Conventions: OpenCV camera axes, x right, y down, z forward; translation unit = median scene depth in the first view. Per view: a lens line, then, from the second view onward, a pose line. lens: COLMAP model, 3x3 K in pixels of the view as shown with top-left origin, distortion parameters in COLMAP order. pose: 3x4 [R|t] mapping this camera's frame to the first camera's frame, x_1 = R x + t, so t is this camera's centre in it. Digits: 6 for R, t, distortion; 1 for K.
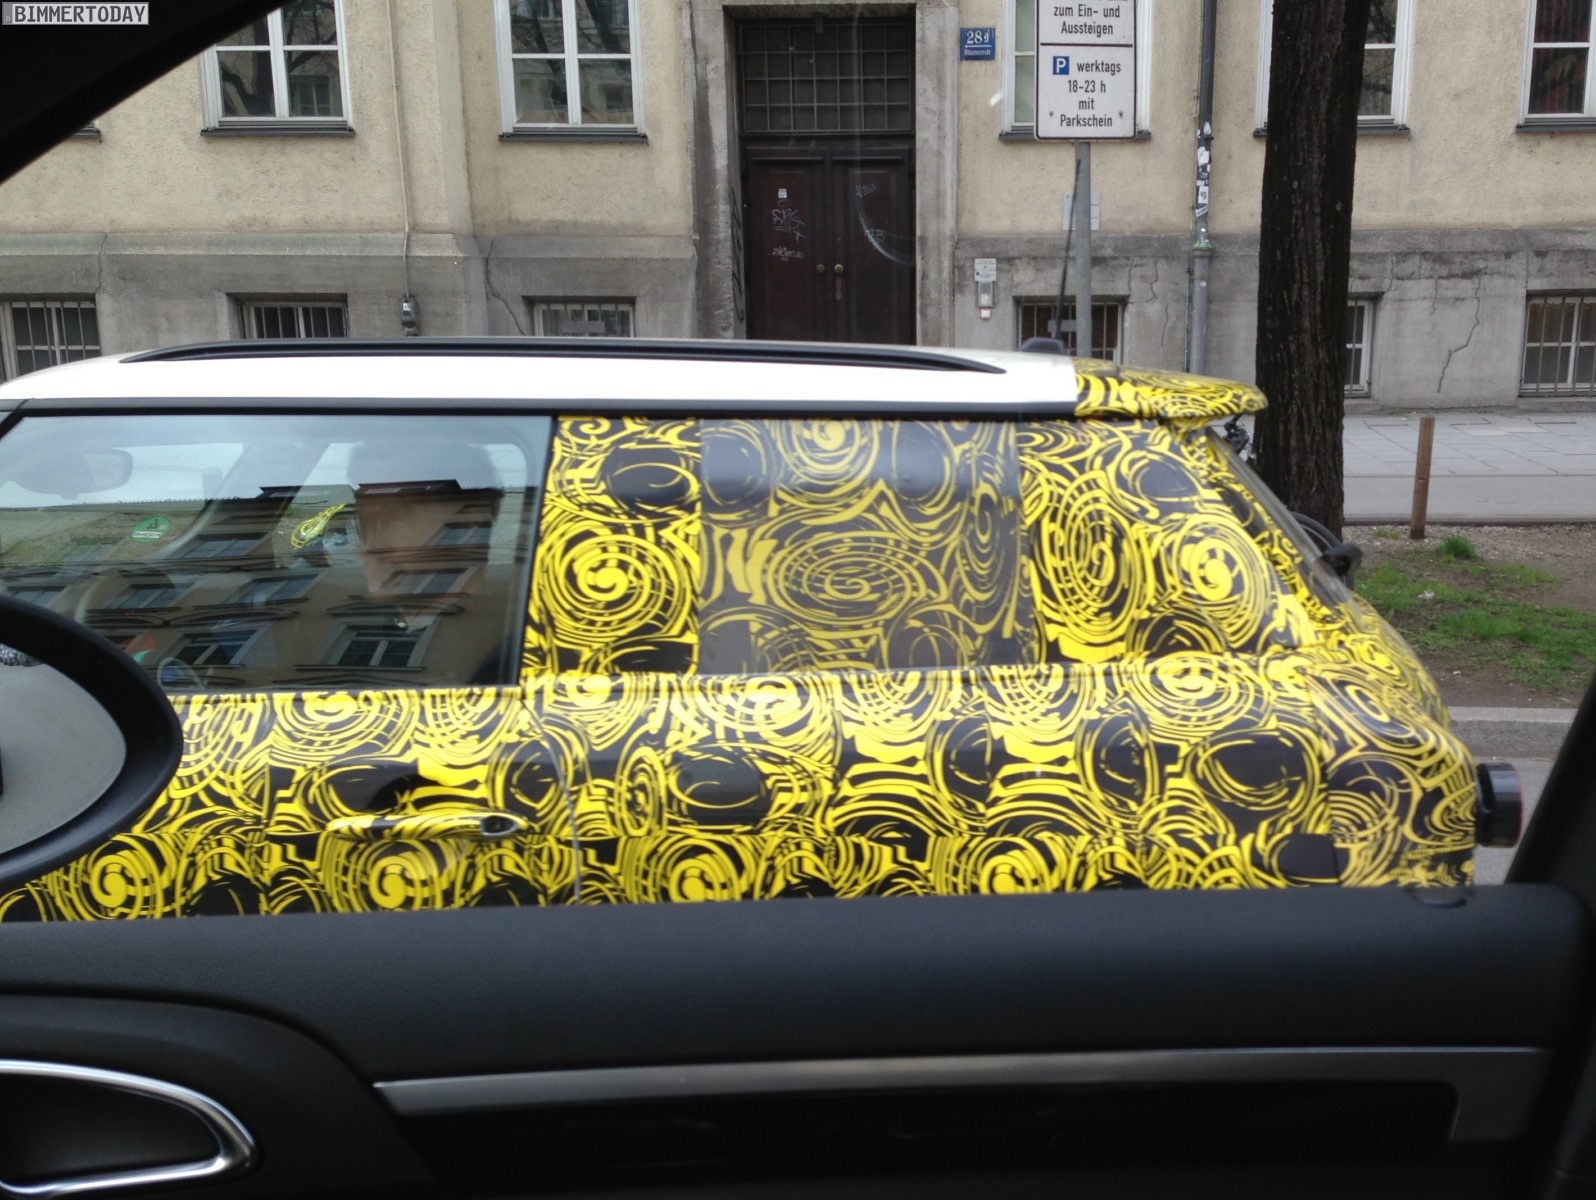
lens RADIAL K [[1761.3, 0, 801.7], [0, 1761.3, 601.3], [0, 0, 1]] dist [0.030984, 0.000000]
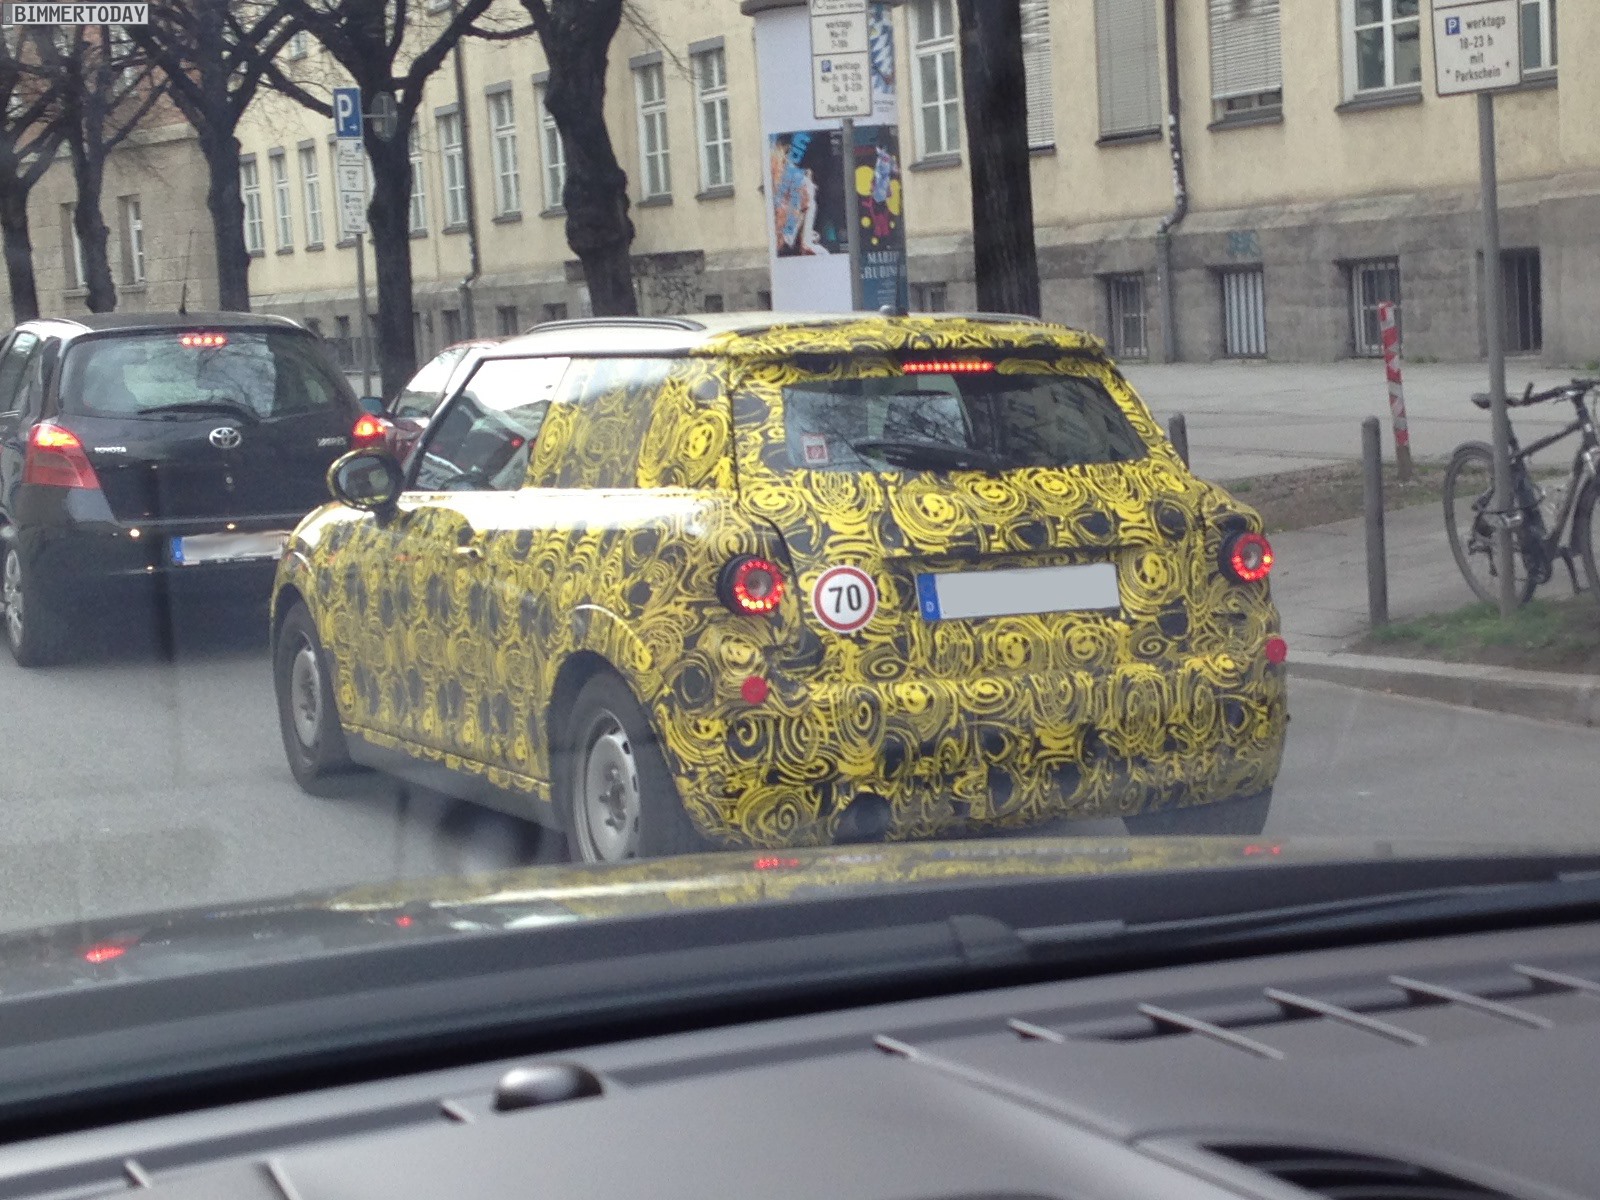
lens RADIAL K [[2911.3, 0, 842.9], [0, 2911.3, 549.5], [0, 0, 1]] dist [0.126184, 0.000000]
pose [[0.493474, 0.049532, -0.868349, 2.855582], [-0.093001, 0.995658, 0.003942, 0.064801], [0.864774, 0.078812, 0.495938, -0.299781]]
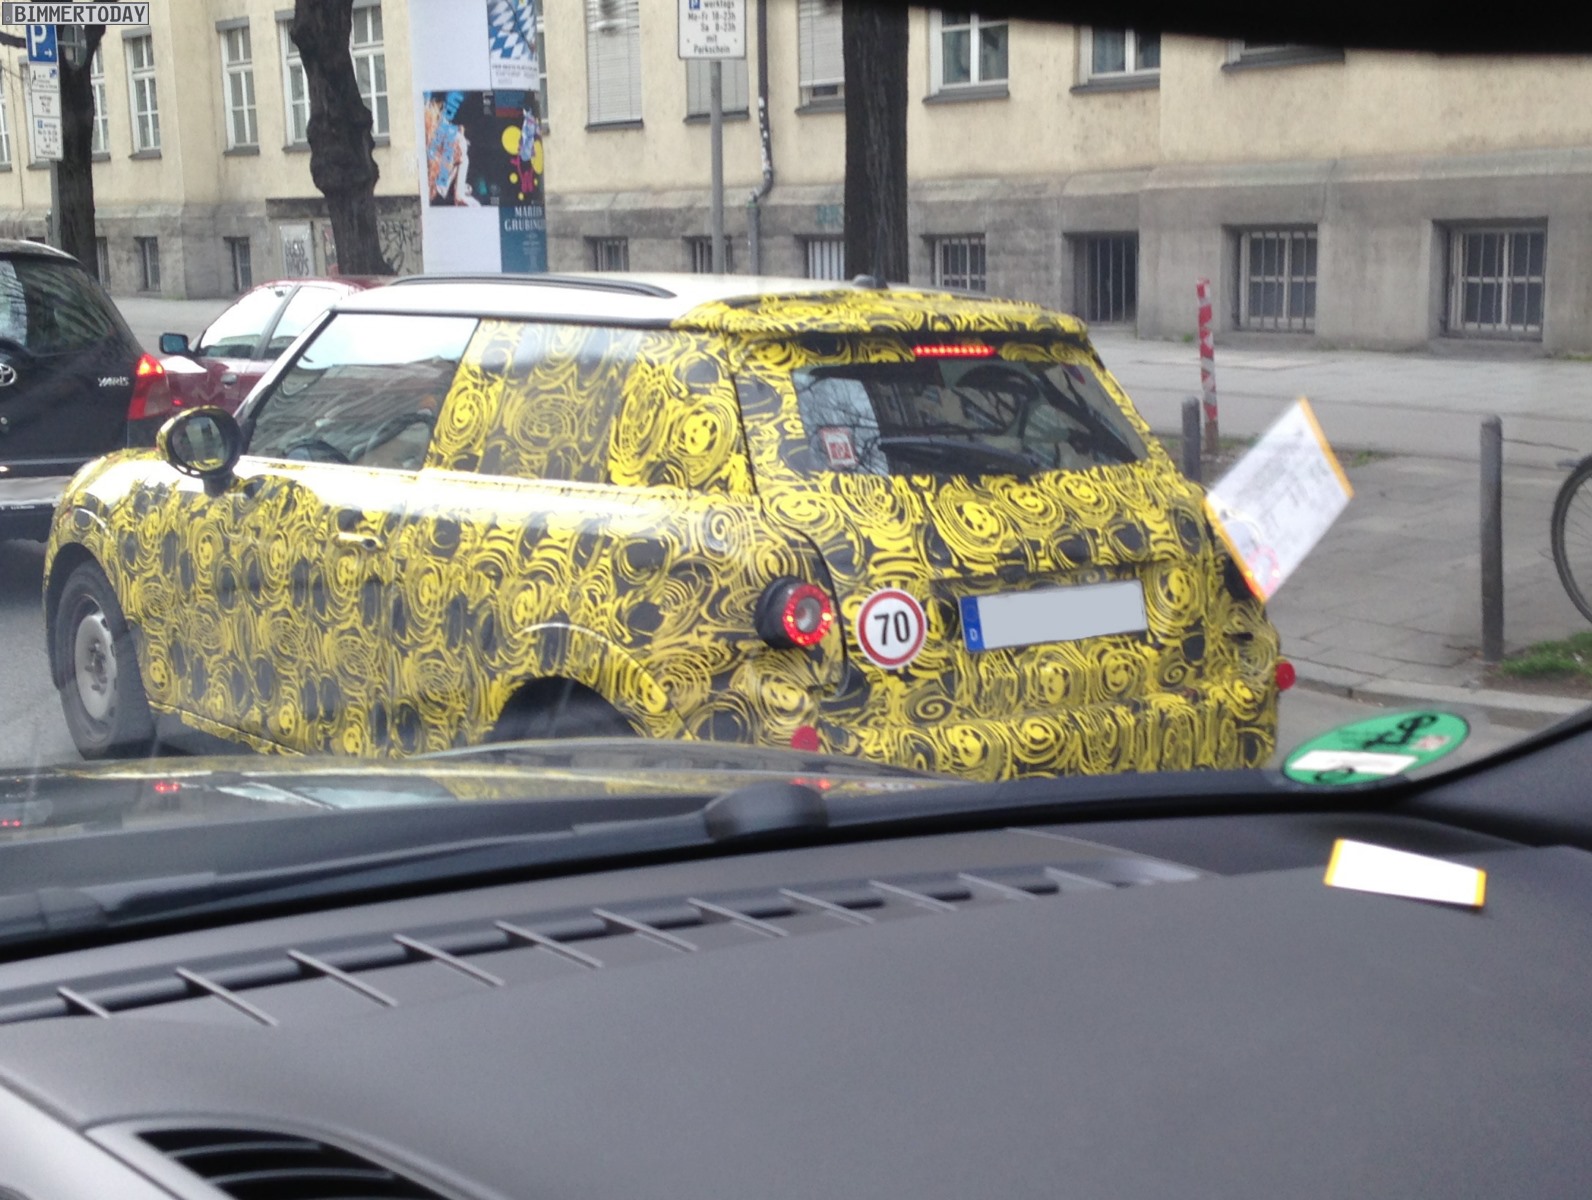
lens RADIAL K [[2217.5, 0, 762.3], [0, 2217.5, 615.0], [0, 0, 1]] dist [0.131754, 0.000000]
pose [[0.650287, 0.123132, -0.749643, 1.705730], [-0.118763, 0.991122, 0.059773, 0.015722], [0.750348, 0.050161, 0.659137, -0.178195]]
